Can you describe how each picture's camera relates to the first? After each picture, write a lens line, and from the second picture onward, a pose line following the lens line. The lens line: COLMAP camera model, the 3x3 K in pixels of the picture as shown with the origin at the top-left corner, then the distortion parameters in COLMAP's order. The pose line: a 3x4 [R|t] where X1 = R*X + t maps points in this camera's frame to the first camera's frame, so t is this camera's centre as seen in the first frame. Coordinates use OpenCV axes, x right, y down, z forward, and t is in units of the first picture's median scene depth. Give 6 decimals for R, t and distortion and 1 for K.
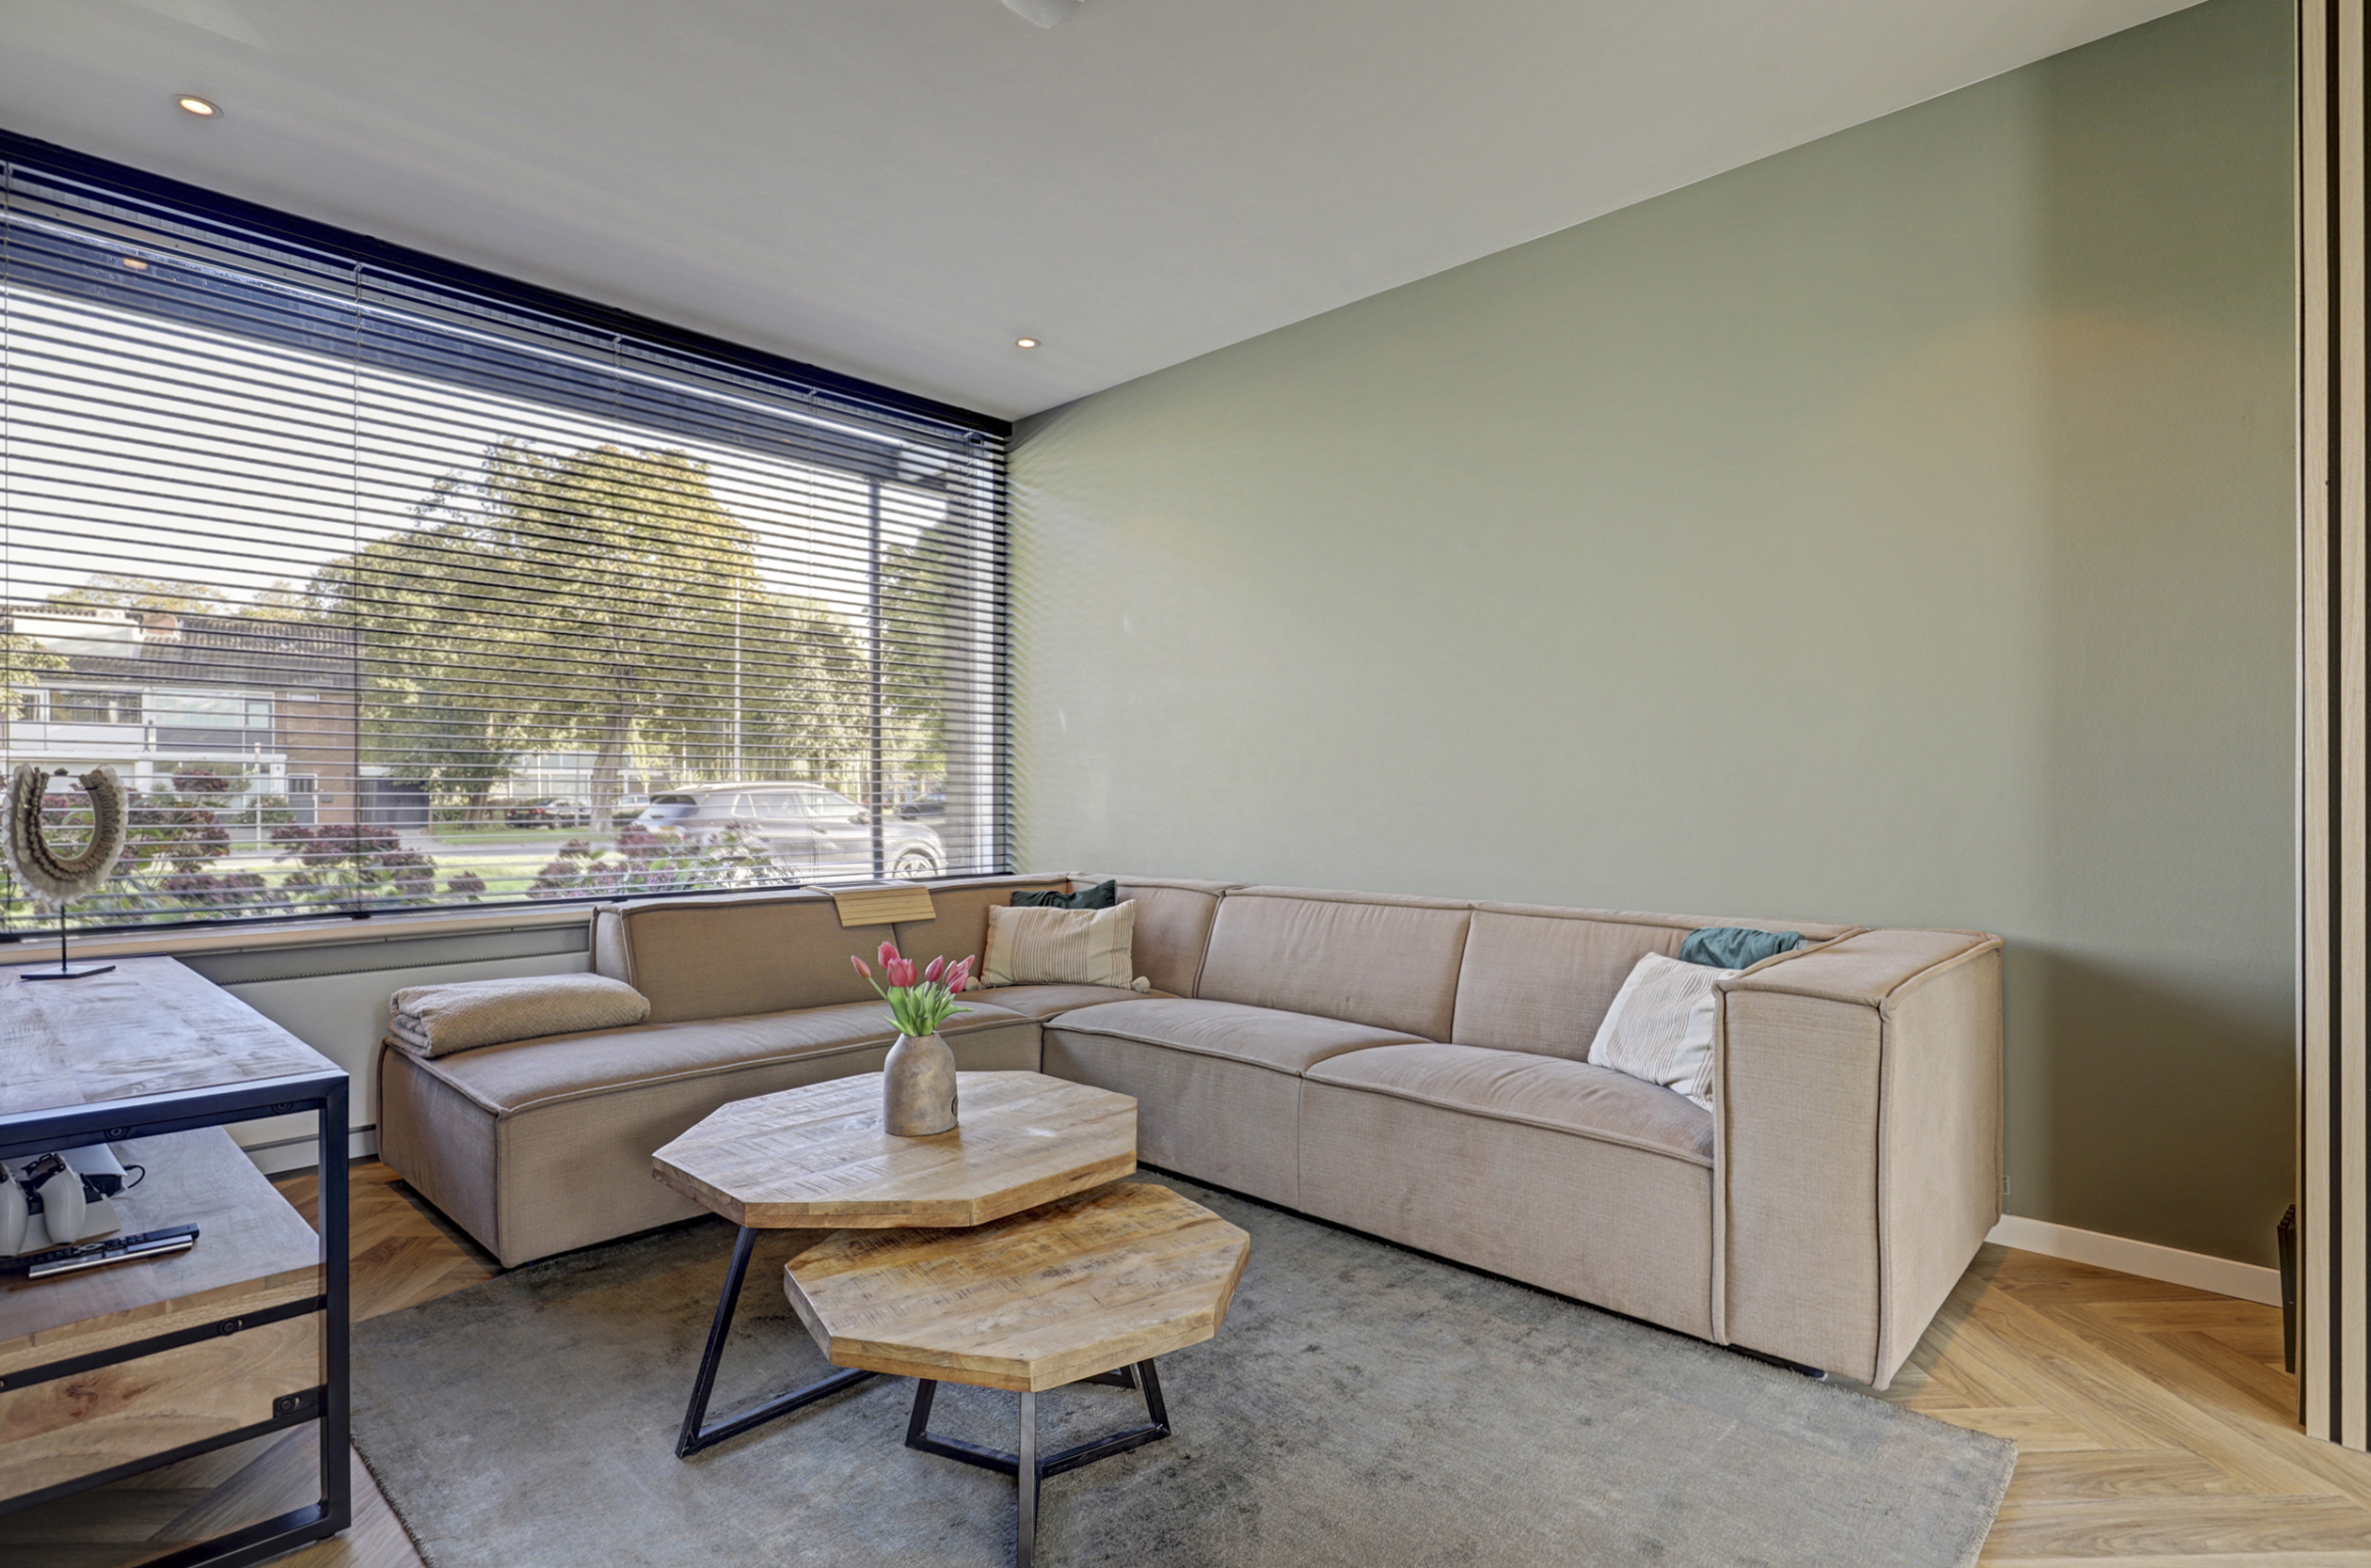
lens RADIAL K [[1164.7, 0, 1185.5], [0, 1164.7, 784.0], [0, 0, 1]] dist [0.002475, 0.001006]
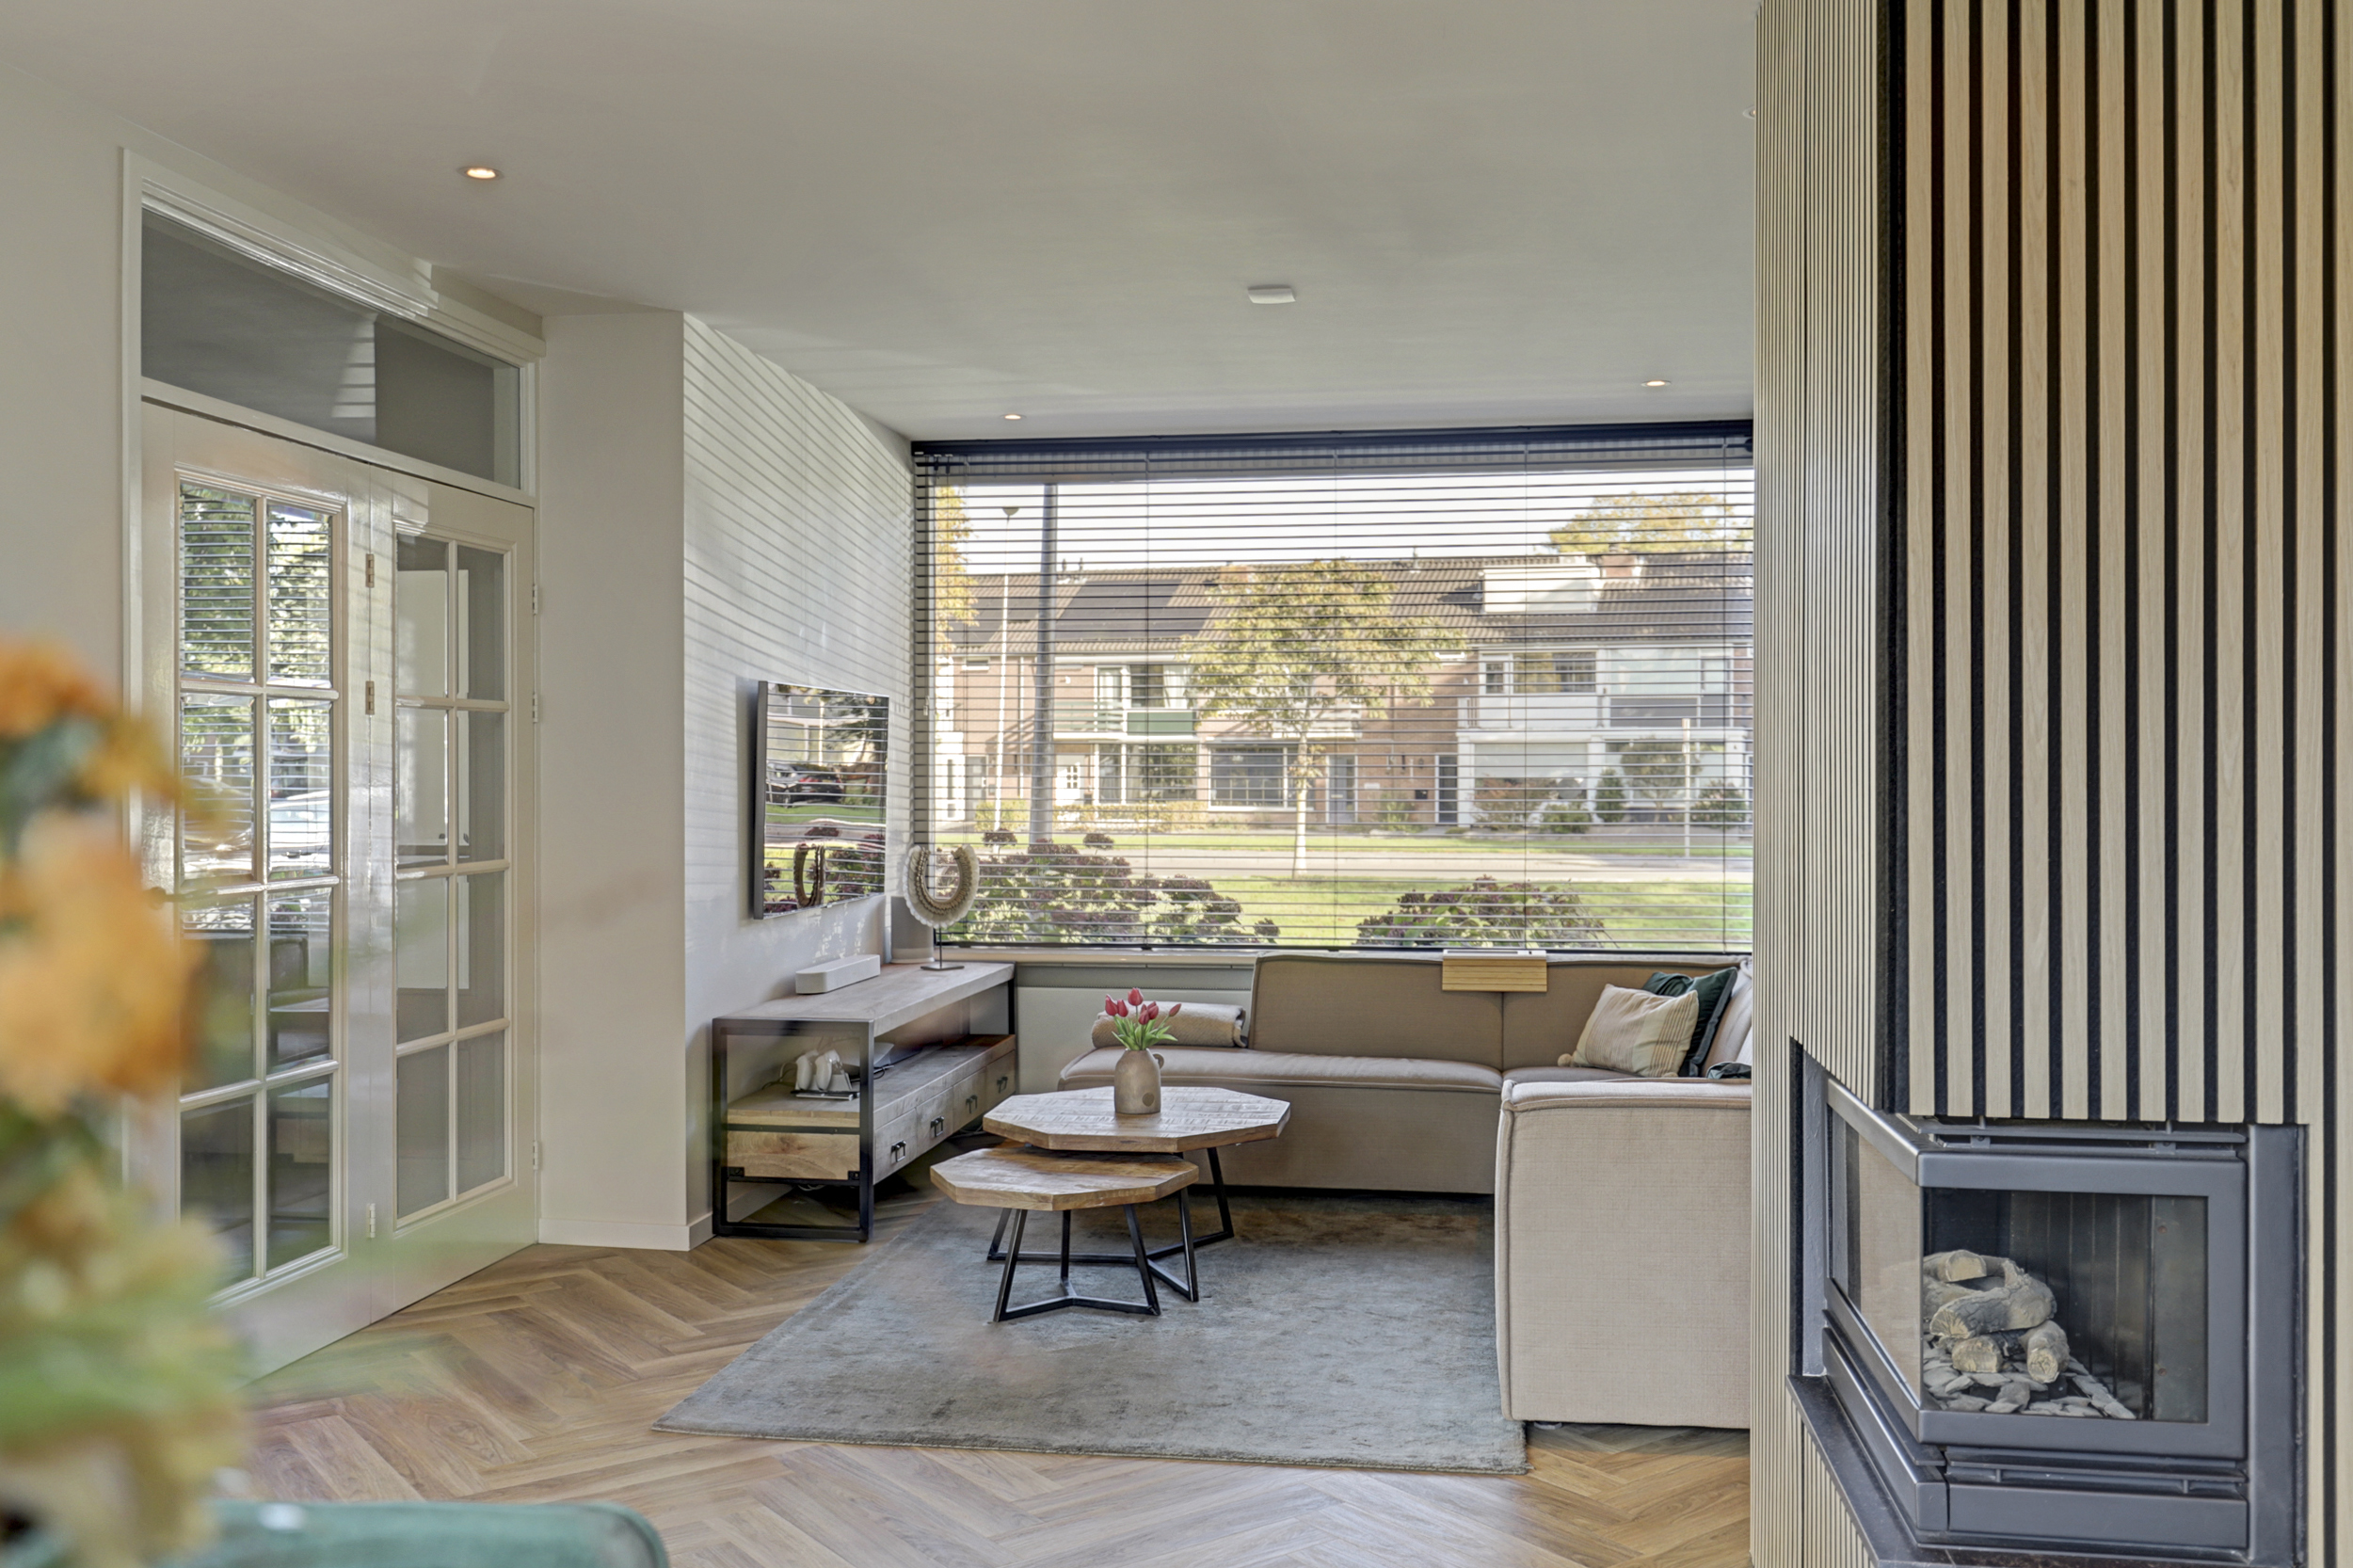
lens RADIAL K [[2001.7, 0, 1176.5], [0, 2001.7, 784.0], [0, 0, 1]] dist [0.002016, 0.001343]
pose [[0.563810, 0.001357, -0.825904, 1.077555], [0.012352, 0.999873, 0.010075, -0.087928], [0.825812, -0.015882, 0.563721, -0.232892]]
